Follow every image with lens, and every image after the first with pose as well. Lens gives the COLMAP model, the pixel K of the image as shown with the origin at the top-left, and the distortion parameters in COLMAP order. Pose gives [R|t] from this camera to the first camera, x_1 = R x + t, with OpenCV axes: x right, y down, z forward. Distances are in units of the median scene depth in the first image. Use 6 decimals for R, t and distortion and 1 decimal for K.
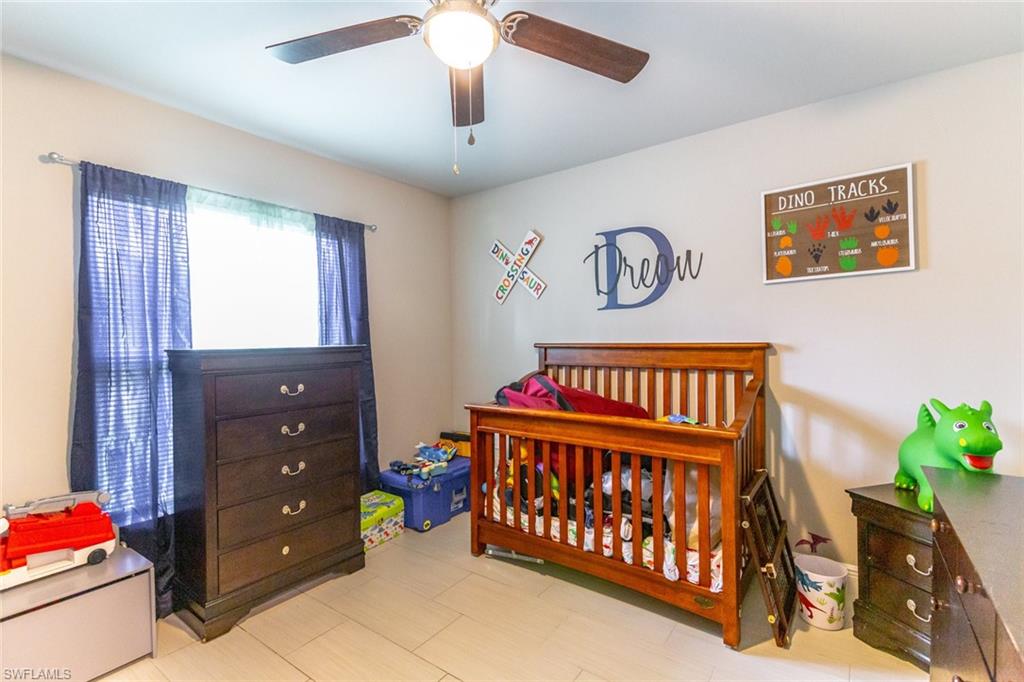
lens RADIAL K [[465.9, 0, 519.8], [0, 465.9, 342.7], [0, 0, 1]] dist [0.050490, -0.027312]
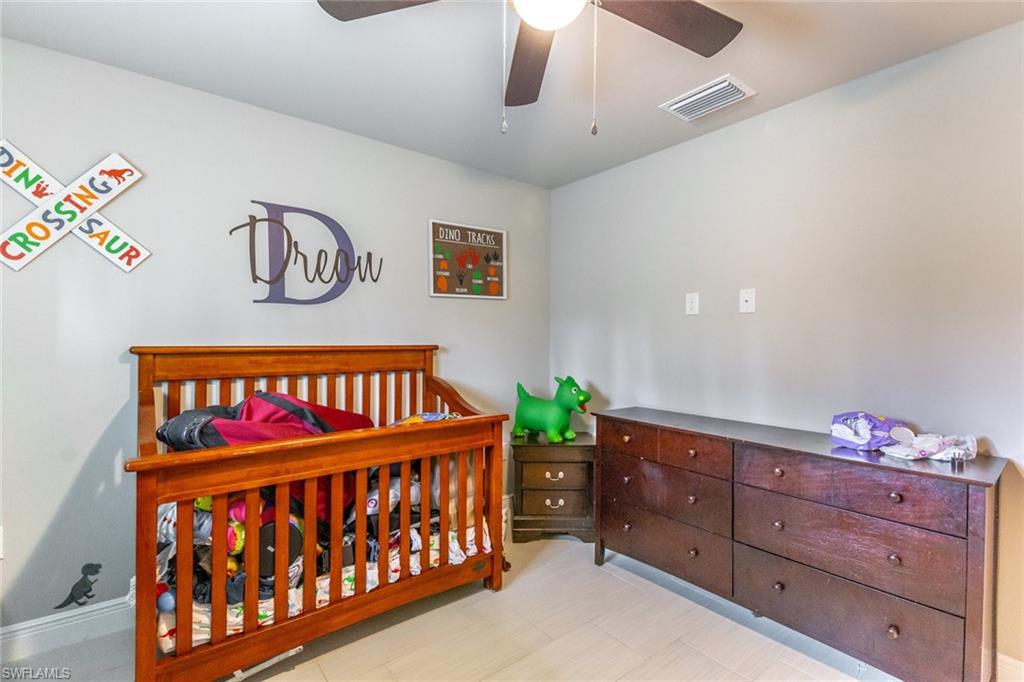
lens RADIAL K [[465.9, 0, 519.8], [0, 465.9, 342.7], [0, 0, 1]] dist [0.050490, -0.027312]
pose [[0.257345, 0.006979, 0.966294, -0.532559], [0.002553, 0.999966, -0.007902, 0.003093], [-0.966316, 0.004500, 0.257318, 0.450799]]
